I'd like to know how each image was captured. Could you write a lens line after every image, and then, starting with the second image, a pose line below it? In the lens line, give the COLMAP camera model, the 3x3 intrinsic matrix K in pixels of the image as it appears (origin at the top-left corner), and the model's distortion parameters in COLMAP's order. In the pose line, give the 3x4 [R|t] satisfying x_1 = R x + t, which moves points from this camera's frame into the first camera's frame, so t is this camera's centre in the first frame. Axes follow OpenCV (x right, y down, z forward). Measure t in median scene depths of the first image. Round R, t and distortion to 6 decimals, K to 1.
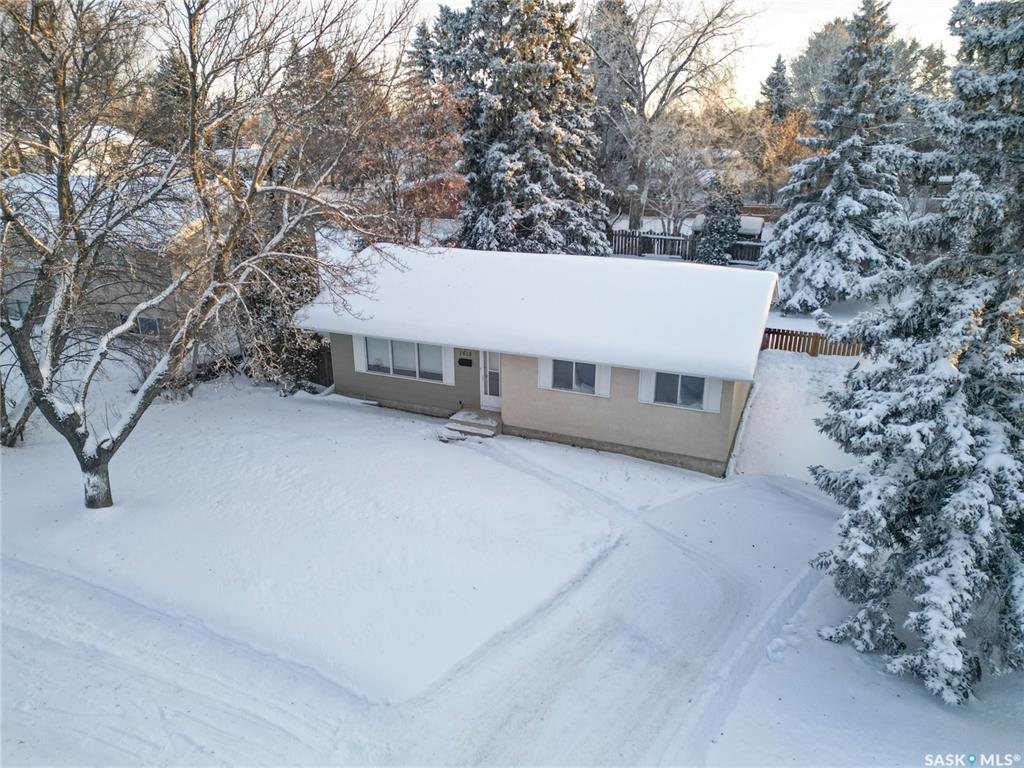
lens RADIAL K [[707.9, 0, 512.0], [0, 707.9, 384.0], [0, 0, 1]] dist [0.072640, -0.061937]
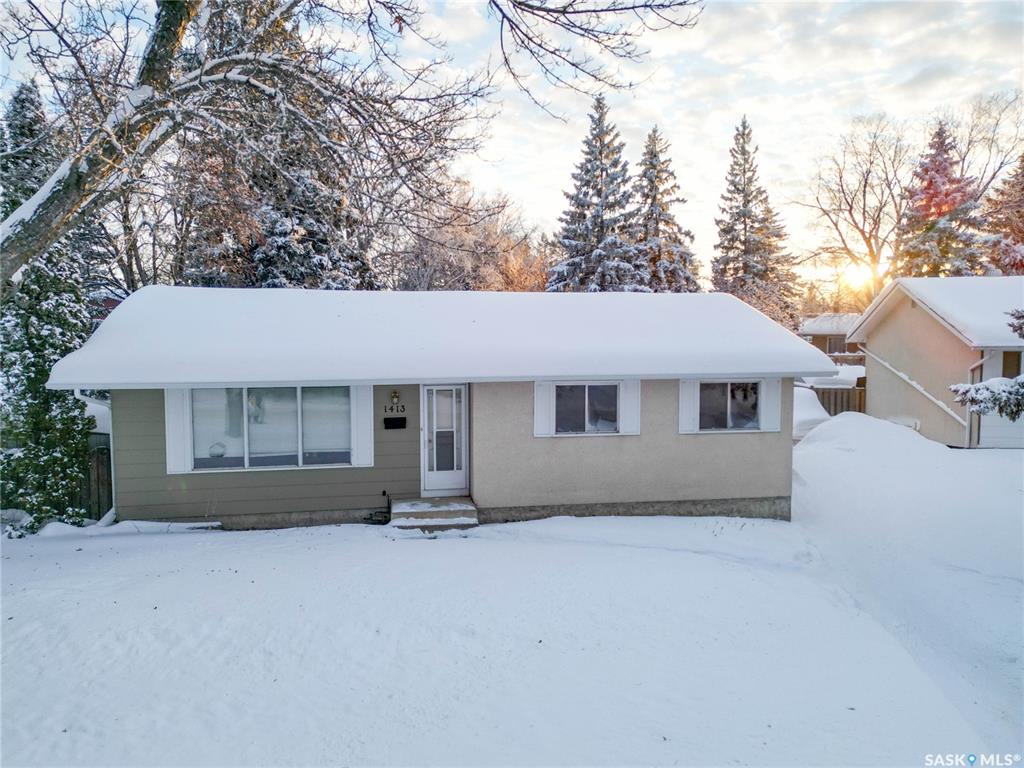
lens RADIAL K [[707.9, 0, 512.0], [0, 707.9, 384.0], [0, 0, 1]] dist [0.072640, -0.061937]
pose [[0.846686, -0.040851, 0.530522, -0.354527], [0.180715, 0.959860, -0.214501, 0.102748], [-0.500465, 0.277488, 0.820082, 0.478132]]
